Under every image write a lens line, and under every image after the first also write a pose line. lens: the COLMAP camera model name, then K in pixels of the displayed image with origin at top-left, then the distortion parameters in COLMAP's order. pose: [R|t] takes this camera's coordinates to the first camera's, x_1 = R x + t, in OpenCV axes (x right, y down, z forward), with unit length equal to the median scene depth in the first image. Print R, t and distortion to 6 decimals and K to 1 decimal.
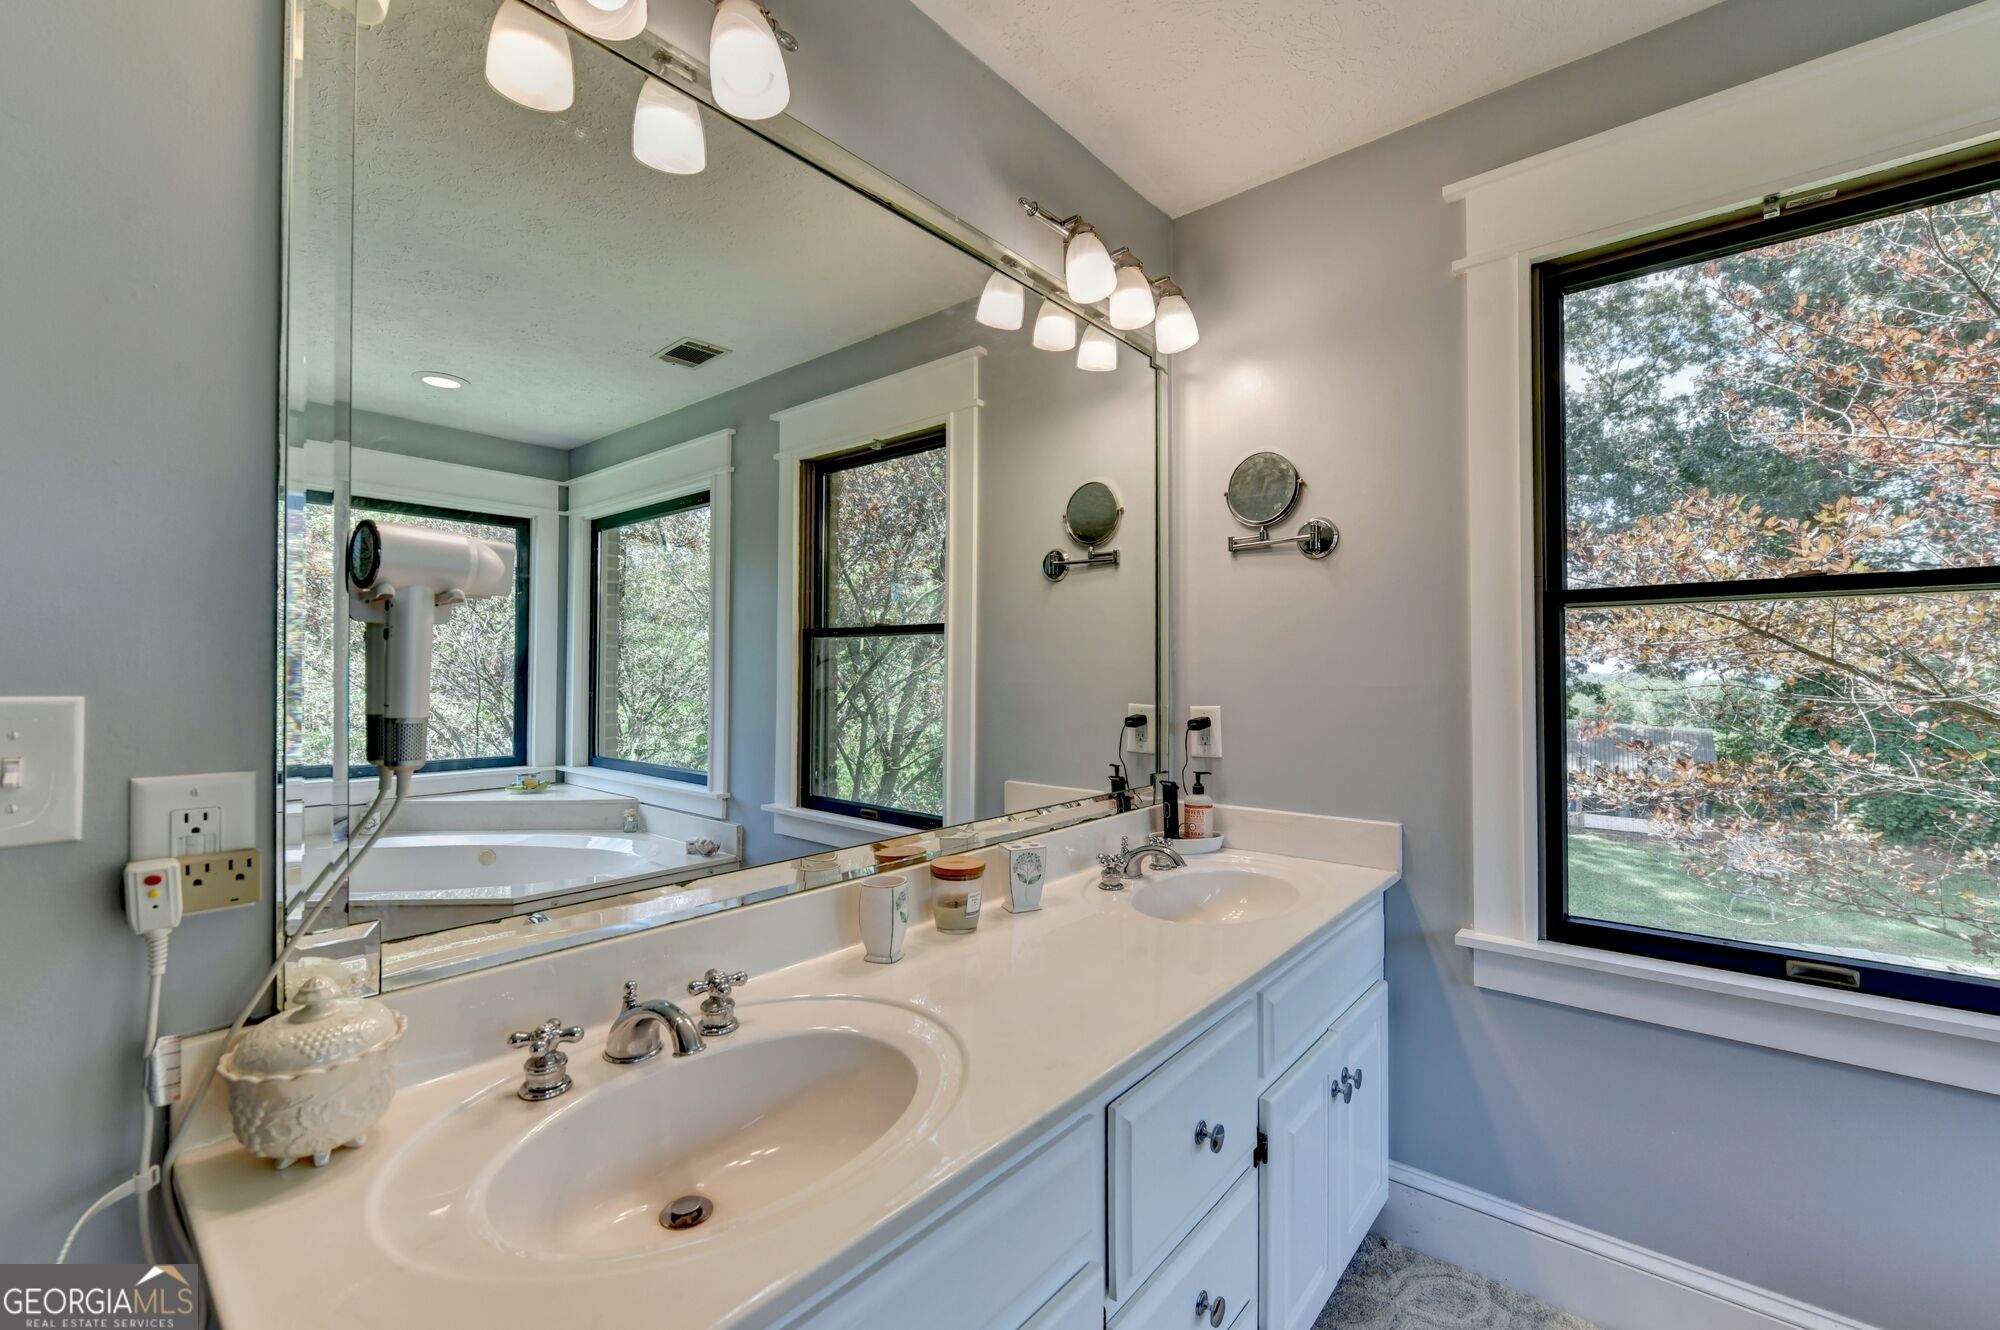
lens RADIAL K [[826.9, 0, 1025.9], [0, 826.9, 663.2], [0, 0, 1]] dist [-0.003074, -0.000469]
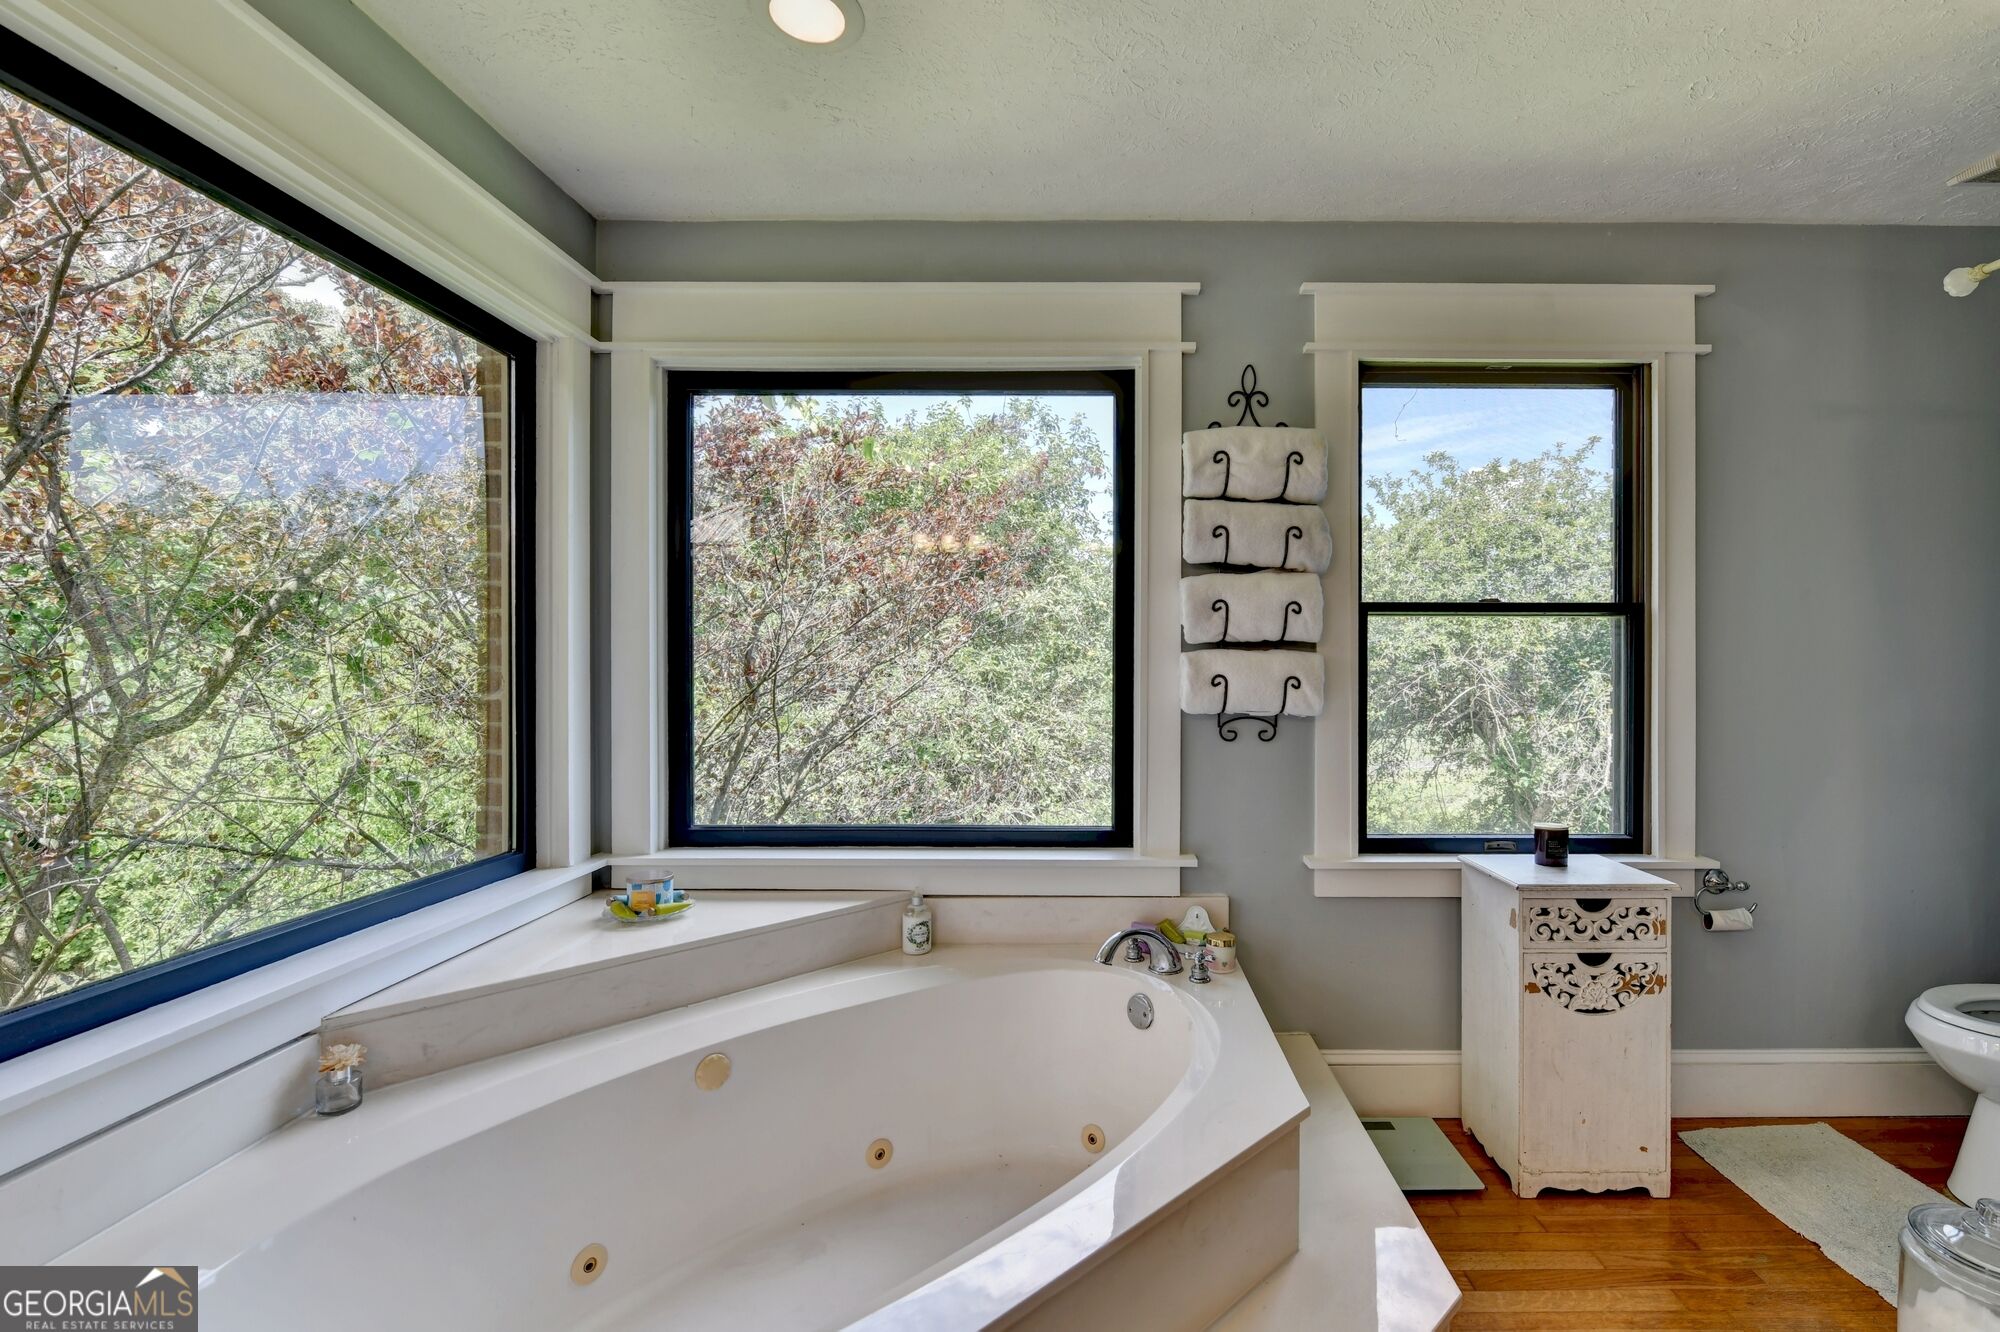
lens RADIAL K [[701.8, 0, 1000.0], [0, 701.8, 666.0], [0, 0, 1]] dist [-0.000677, -0.000052]
pose [[0.775624, -0.005741, 0.631169, -0.639972], [-0.004149, 0.999891, 0.014194, 0.003412], [-0.631181, -0.013628, 0.775516, 0.524612]]
